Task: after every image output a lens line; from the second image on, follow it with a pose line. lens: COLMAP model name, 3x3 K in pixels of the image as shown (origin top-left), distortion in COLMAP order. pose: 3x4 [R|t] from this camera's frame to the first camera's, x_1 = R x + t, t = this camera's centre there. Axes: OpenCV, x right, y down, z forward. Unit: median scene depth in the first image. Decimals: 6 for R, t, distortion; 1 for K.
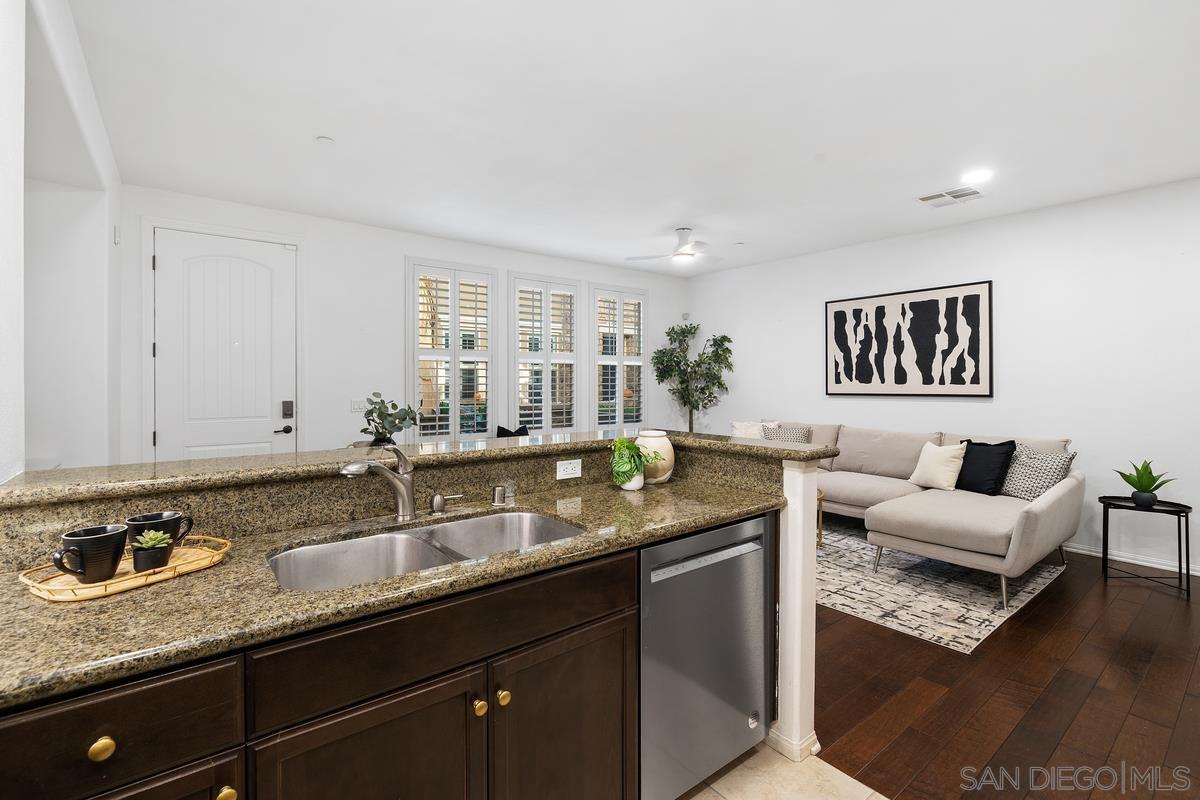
lens RADIAL K [[539.6, 0, 598.1], [0, 539.6, 381.1], [0, 0, 1]] dist [-0.007465, 0.000102]
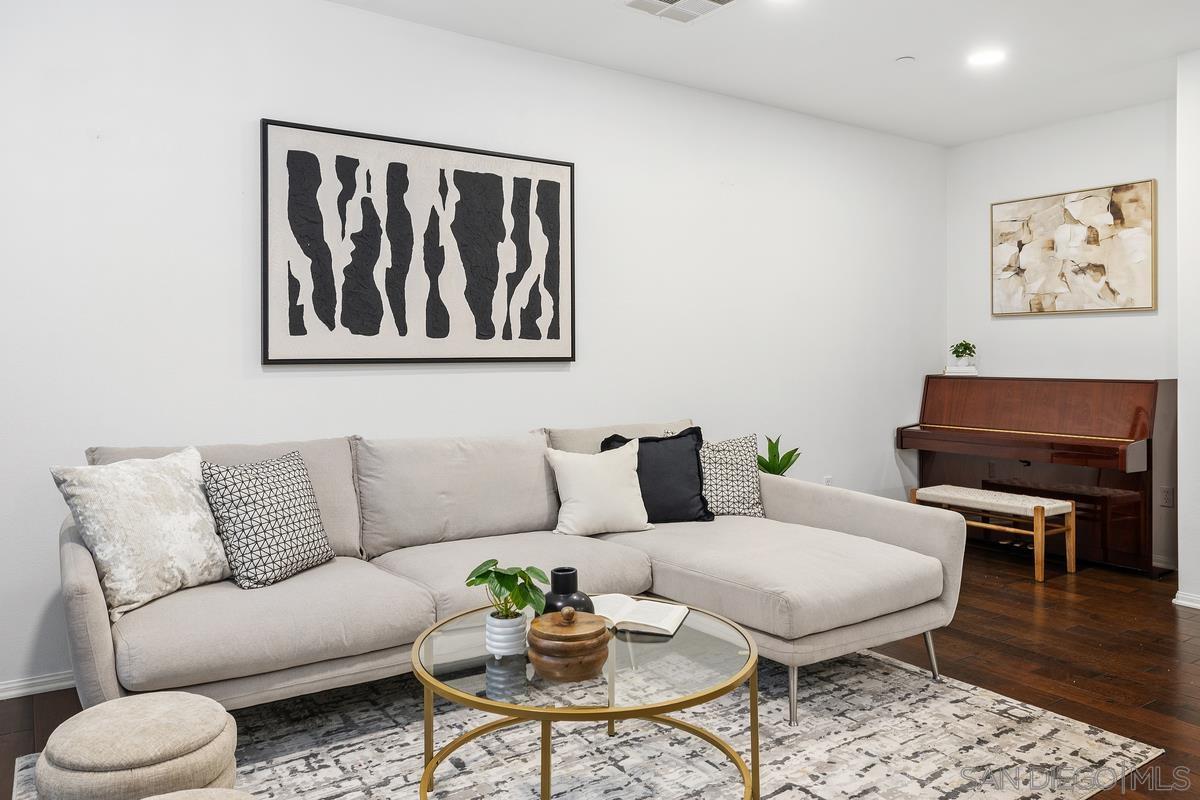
lens RADIAL K [[859.5, 0, 604.5], [0, 859.5, 354.3], [0, 0, 1]] dist [-0.007199, 0.001272]
pose [[0.064465, 0.002880, 0.997916, -0.197062], [-0.003501, 0.999990, -0.002660, 0.023367], [-0.997914, -0.003322, 0.064474, 0.861928]]
